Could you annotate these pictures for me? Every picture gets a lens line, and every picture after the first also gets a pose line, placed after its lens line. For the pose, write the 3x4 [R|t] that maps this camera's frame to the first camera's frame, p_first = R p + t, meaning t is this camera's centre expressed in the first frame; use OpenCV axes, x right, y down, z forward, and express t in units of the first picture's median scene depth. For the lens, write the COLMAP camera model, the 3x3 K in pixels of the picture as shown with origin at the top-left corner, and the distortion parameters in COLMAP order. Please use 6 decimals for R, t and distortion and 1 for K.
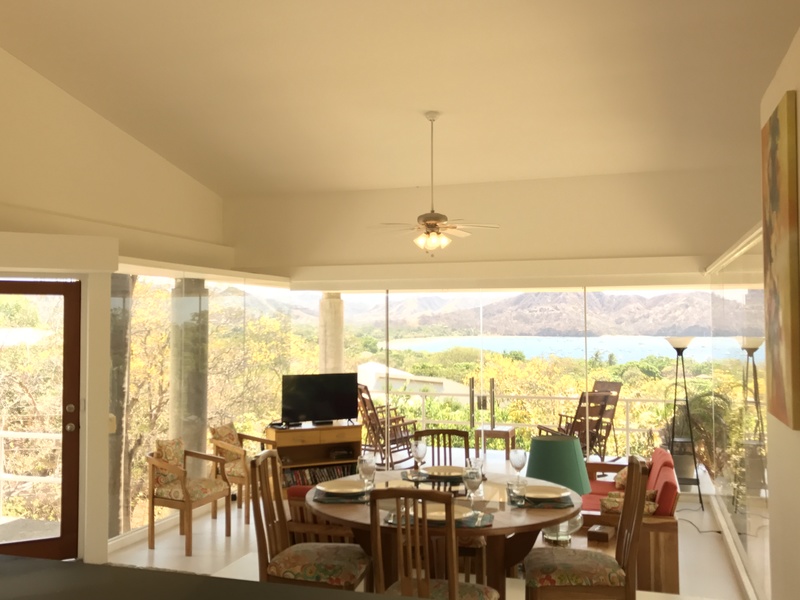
lens RADIAL K [[775.8, 0, 398.2], [0, 775.8, 297.2], [0, 0, 1]] dist [0.148835, -0.447456]
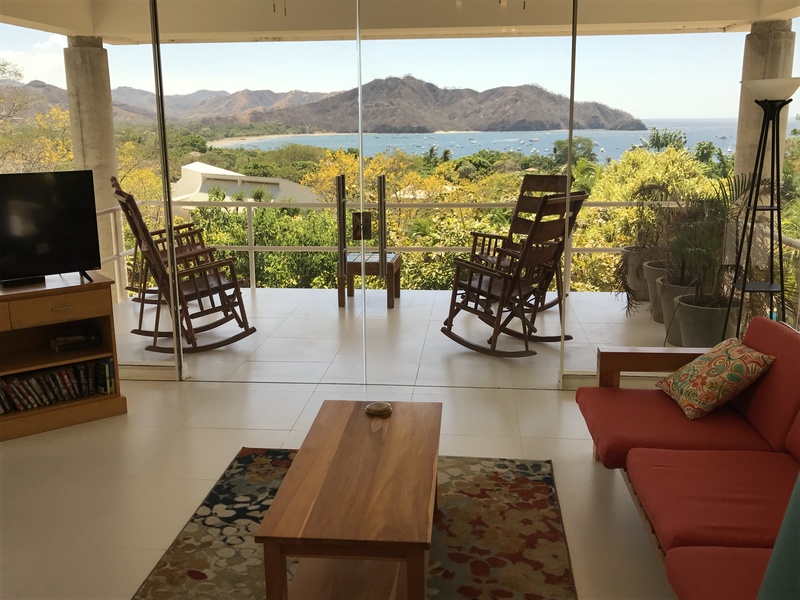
lens RADIAL K [[775.8, 0, 398.2], [0, 775.8, 297.2], [0, 0, 1]] dist [0.148835, -0.447456]
pose [[0.978300, -0.054491, 0.199901, 0.018587], [0.002060, 0.967308, 0.253598, 0.035161], [-0.207185, -0.247683, 0.946429, 0.338377]]
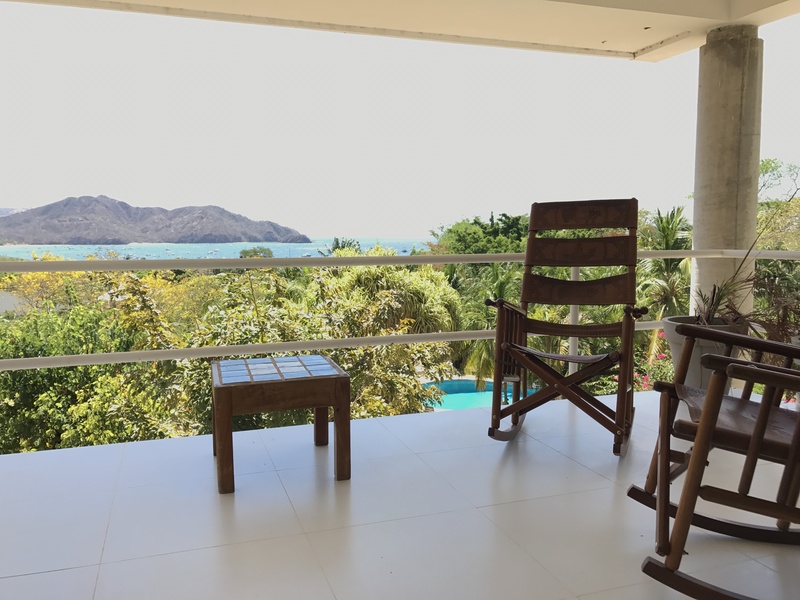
lens RADIAL K [[655.4, 0, 400.0], [0, 655.4, 300.0], [0, 0, 1]] dist [-0.000410, -0.011048]
pose [[0.798585, -0.063487, 0.598525, 0.017496], [-0.018002, 0.991457, 0.129185, 0.100779], [-0.601613, -0.113940, 0.790620, 0.696736]]
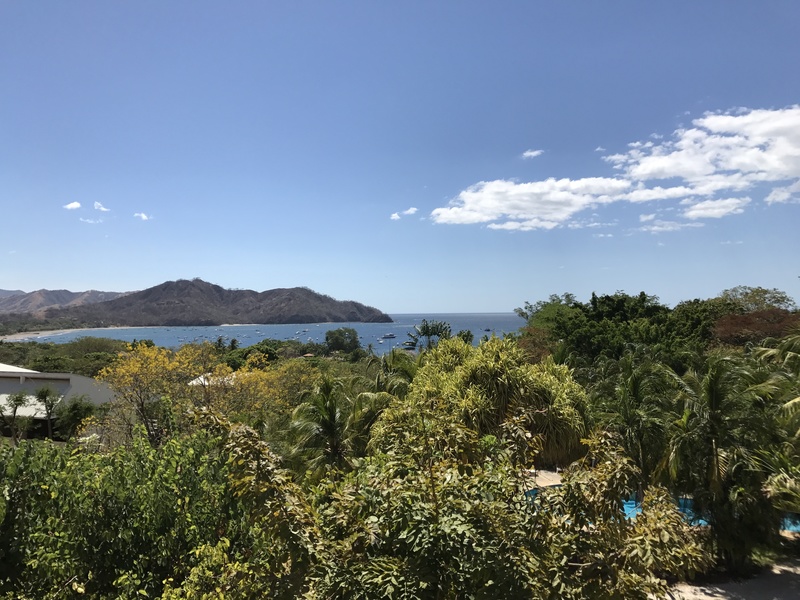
lens RADIAL K [[655.4, 0, 400.0], [0, 655.4, 300.0], [0, 0, 1]] dist [-0.000410, -0.011048]
pose [[0.866695, -0.001918, 0.498834, 0.065279], [-0.003883, 0.999936, 0.010591, 0.072339], [-0.498823, -0.011116, 0.866633, 0.965870]]
